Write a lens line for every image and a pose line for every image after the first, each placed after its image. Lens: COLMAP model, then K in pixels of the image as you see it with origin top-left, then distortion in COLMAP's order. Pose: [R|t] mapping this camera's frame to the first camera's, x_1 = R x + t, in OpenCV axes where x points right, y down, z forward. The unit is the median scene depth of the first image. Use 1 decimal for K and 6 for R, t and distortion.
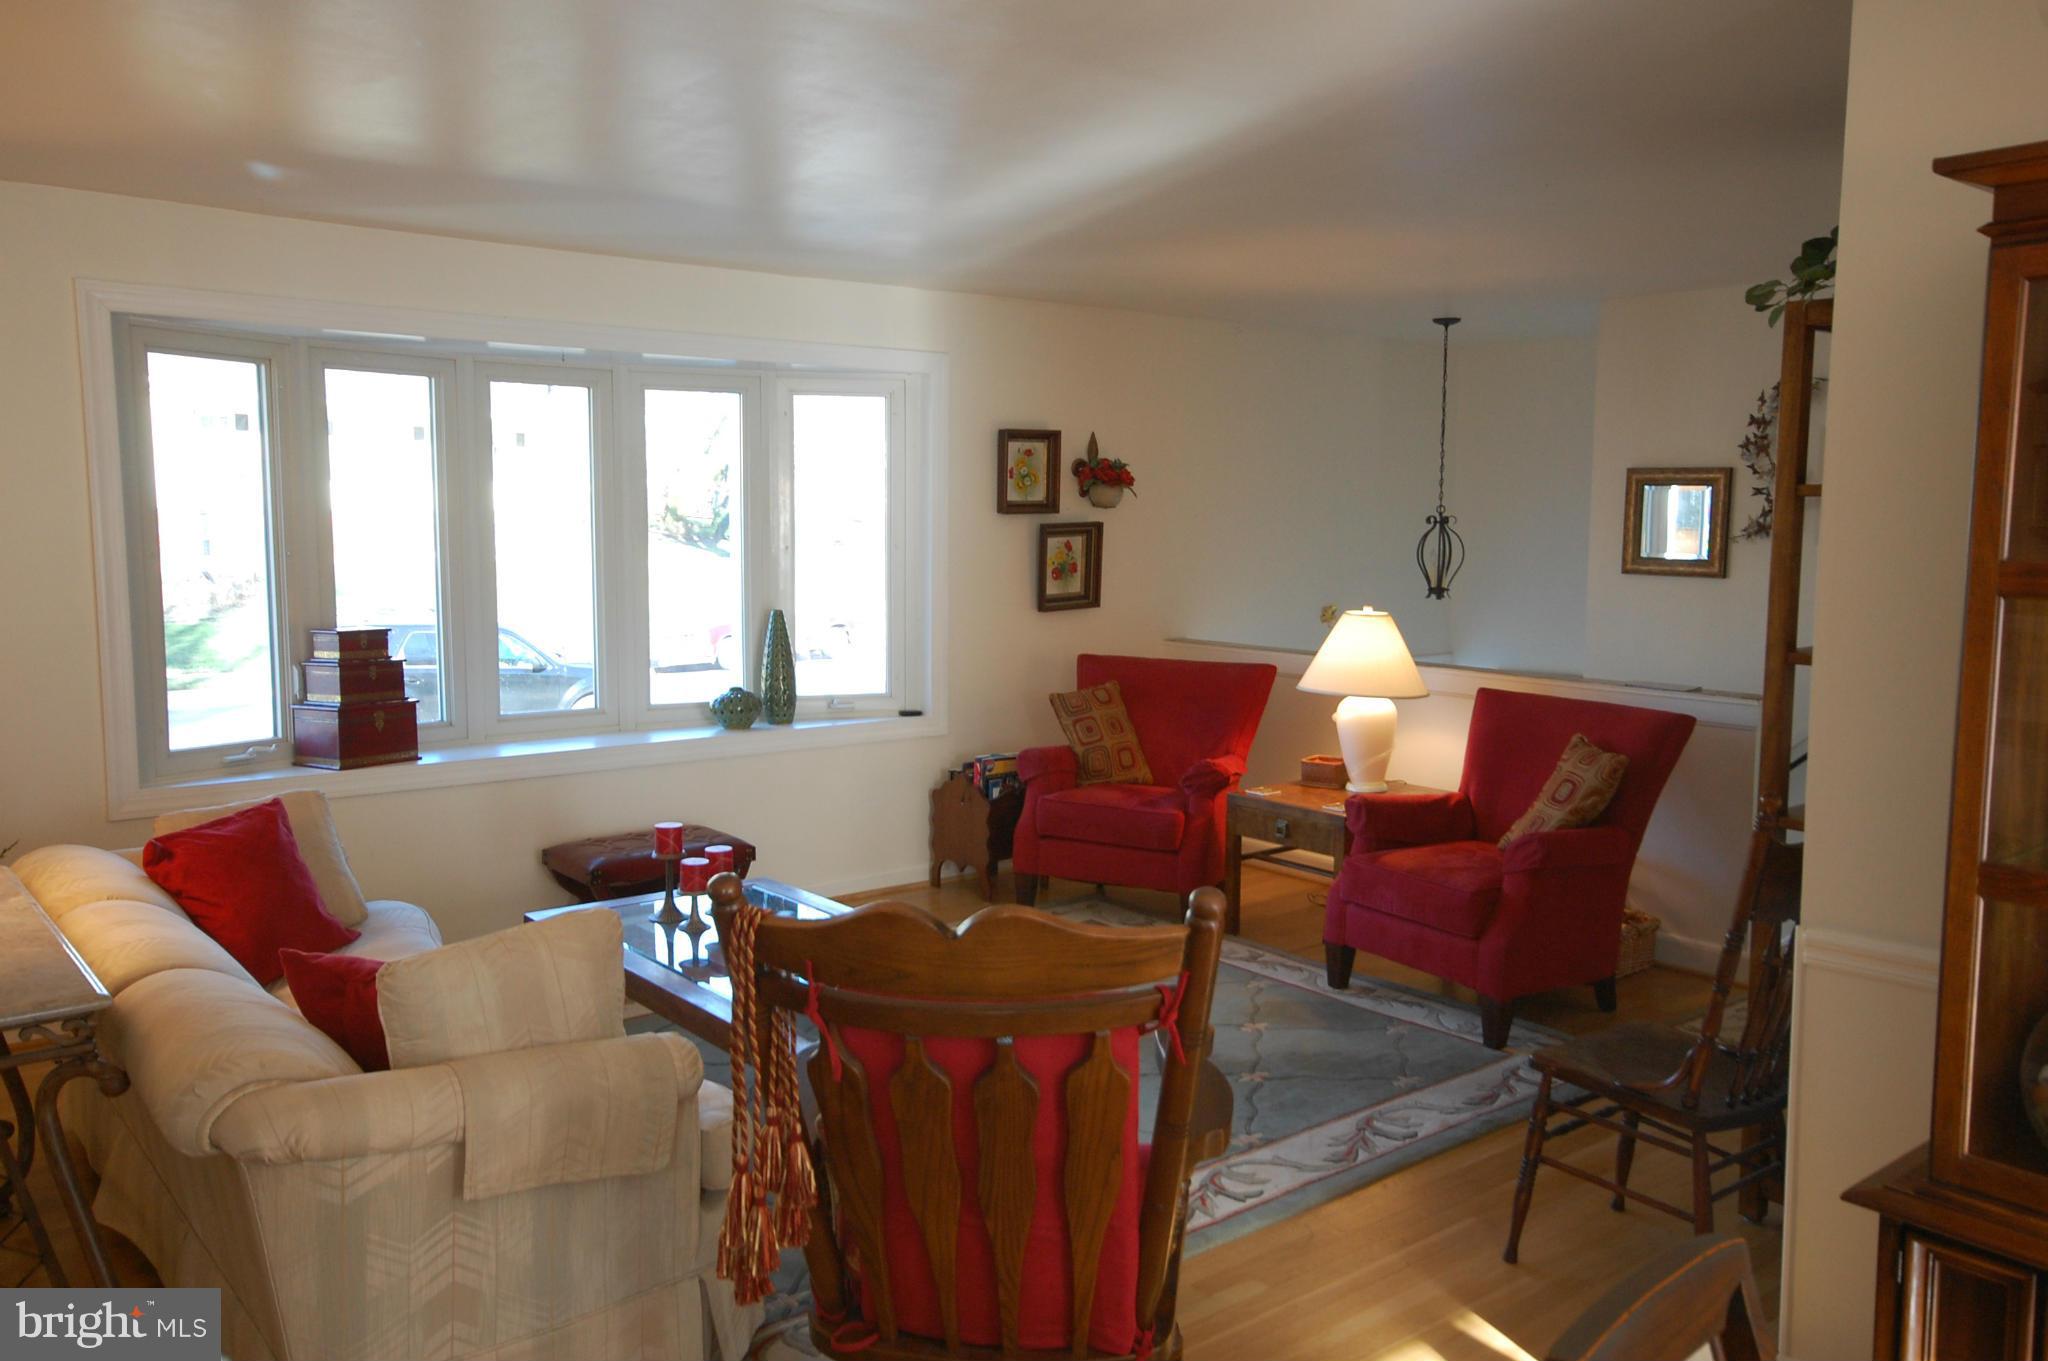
lens RADIAL K [[1614.1, 0, 1044.6], [0, 1614.1, 680.5], [0, 0, 1]] dist [-0.008985, 0.061161]
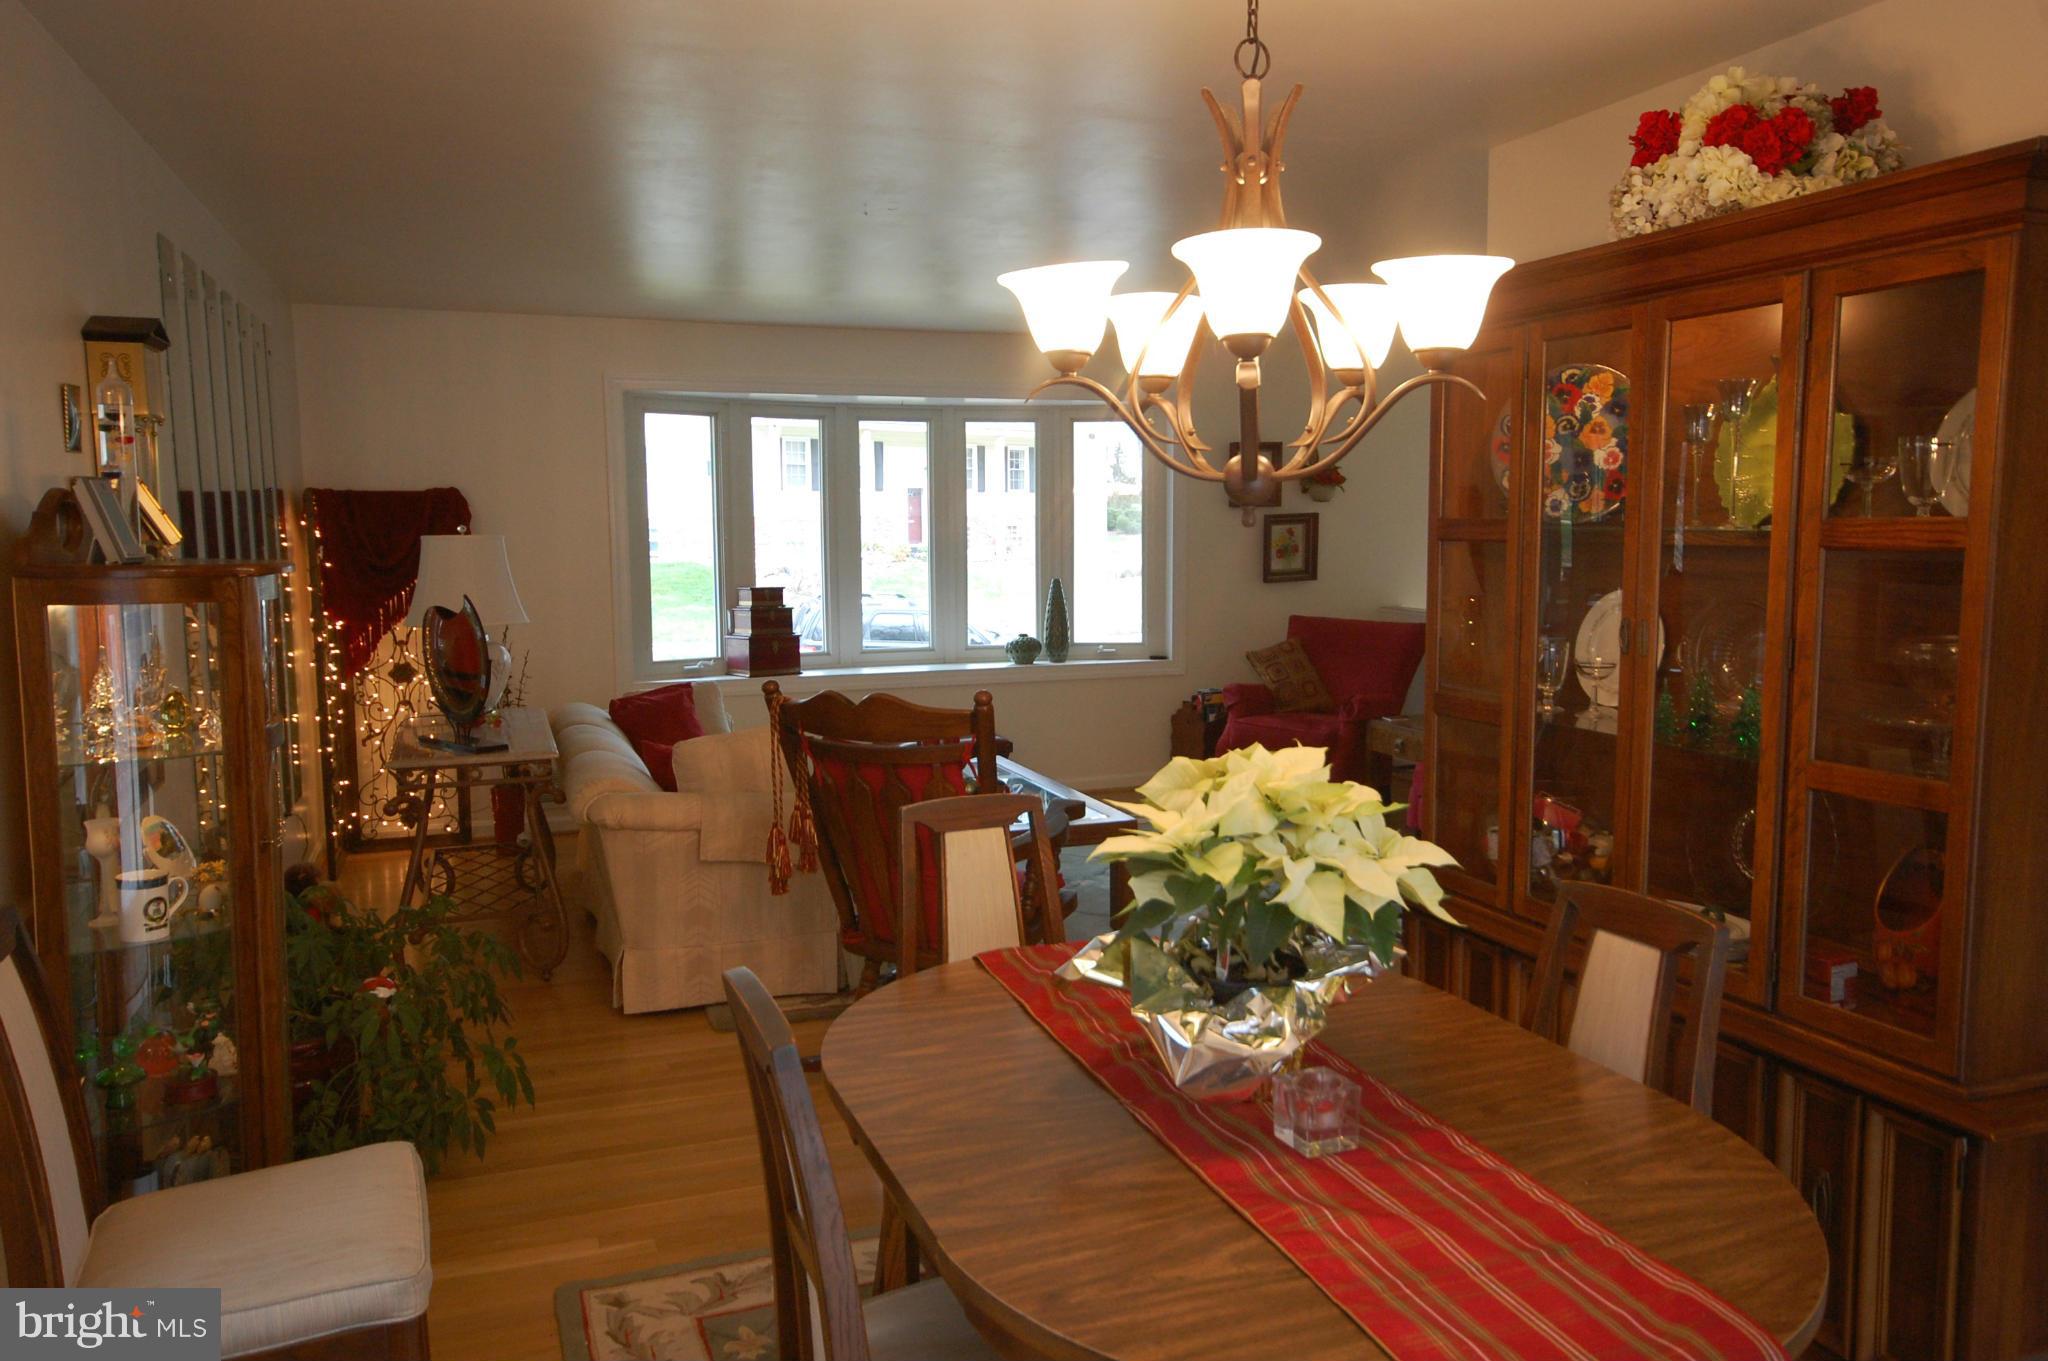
lens RADIAL K [[1614.1, 0, 1044.6], [0, 1614.1, 680.5], [0, 0, 1]] dist [-0.008985, 0.061161]
pose [[0.941395, 0.026952, -0.336229, 0.337430], [-0.025603, 0.999637, 0.008446, 0.036741], [0.336334, 0.000658, 0.941743, -0.347049]]
